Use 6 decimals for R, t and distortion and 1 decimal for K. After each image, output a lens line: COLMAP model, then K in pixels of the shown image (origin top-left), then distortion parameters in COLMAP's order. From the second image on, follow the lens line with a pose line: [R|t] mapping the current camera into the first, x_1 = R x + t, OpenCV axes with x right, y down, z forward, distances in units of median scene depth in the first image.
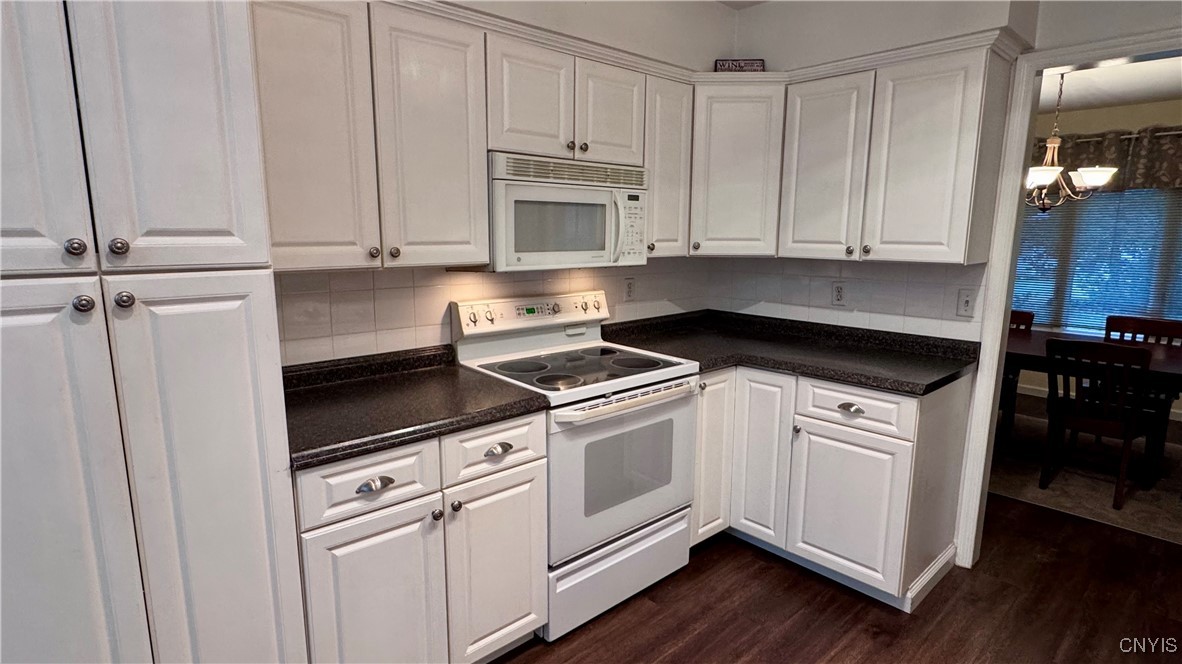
lens RADIAL K [[599.2, 0, 590.0], [0, 599.2, 334.0], [0, 0, 1]] dist [-0.004032, -0.001021]
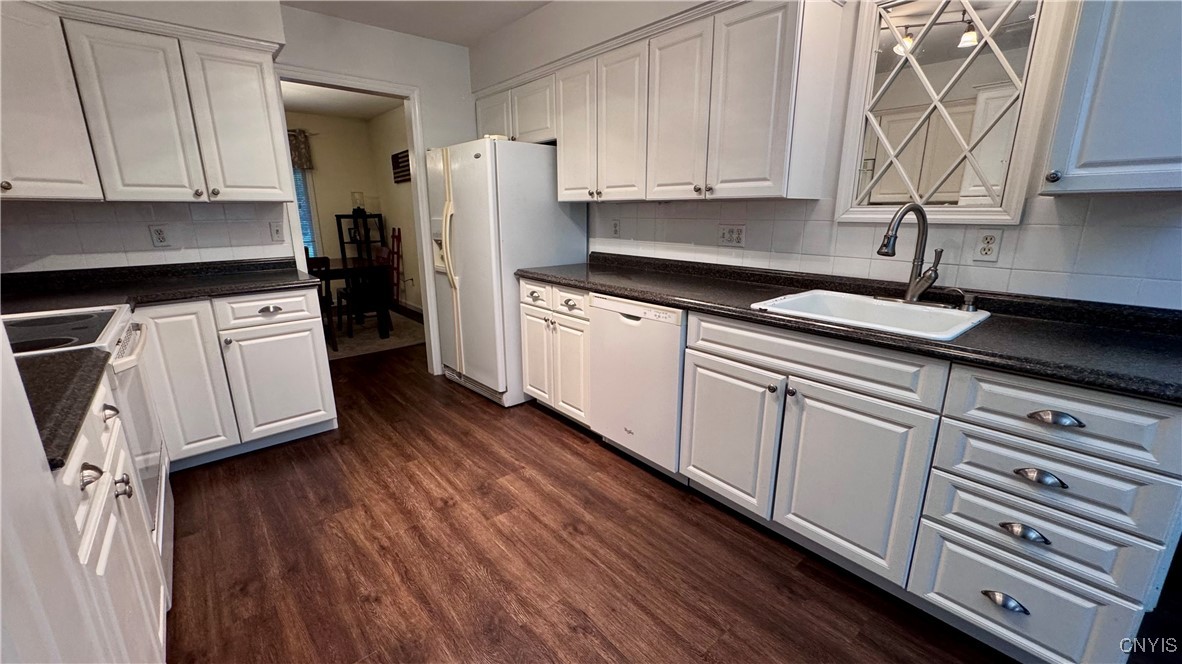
lens RADIAL K [[472.4, 0, 590.7], [0, 472.4, 331.4], [0, 0, 1]] dist [-0.002186, -0.000165]
pose [[0.028194, -0.256375, 0.966166, -0.554007], [0.172712, 0.953263, 0.247911, 0.029051], [-0.984569, 0.159879, 0.071155, 0.201118]]
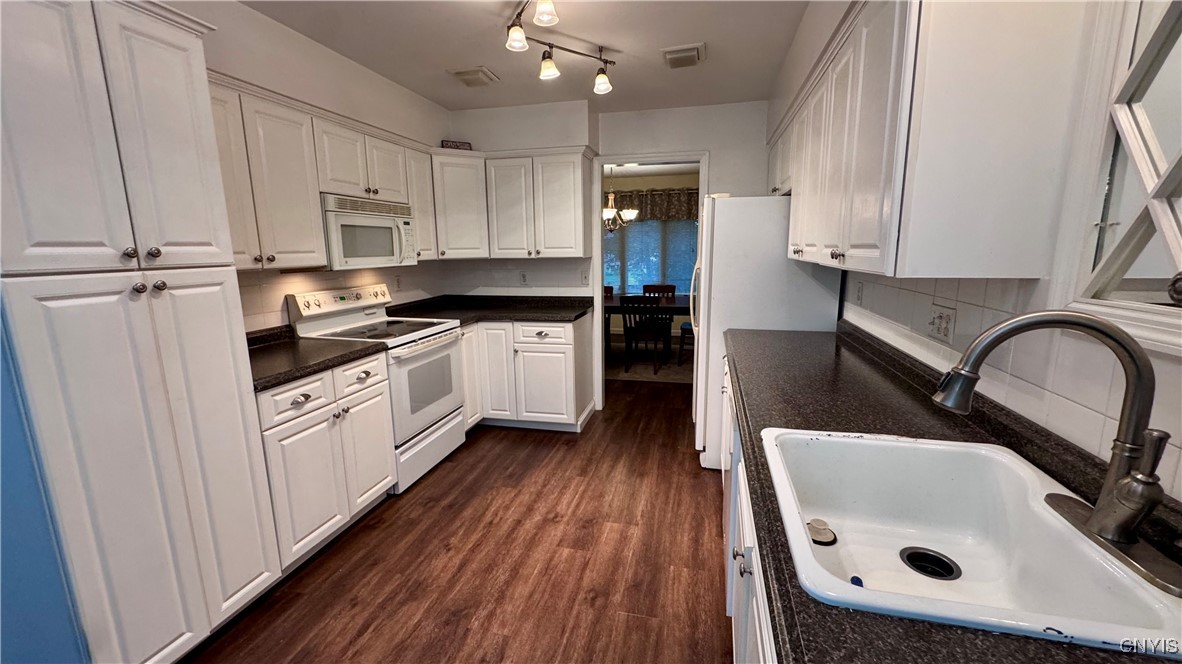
lens RADIAL K [[469.7, 0, 591.0], [0, 469.7, 332.0], [0, 0, 1]] dist [-0.003367, -0.000048]
pose [[0.826043, -0.116625, 0.551409, -0.250495], [0.113197, 0.992751, 0.040393, 0.069430], [-0.552122, 0.029051, 0.833257, -0.324810]]
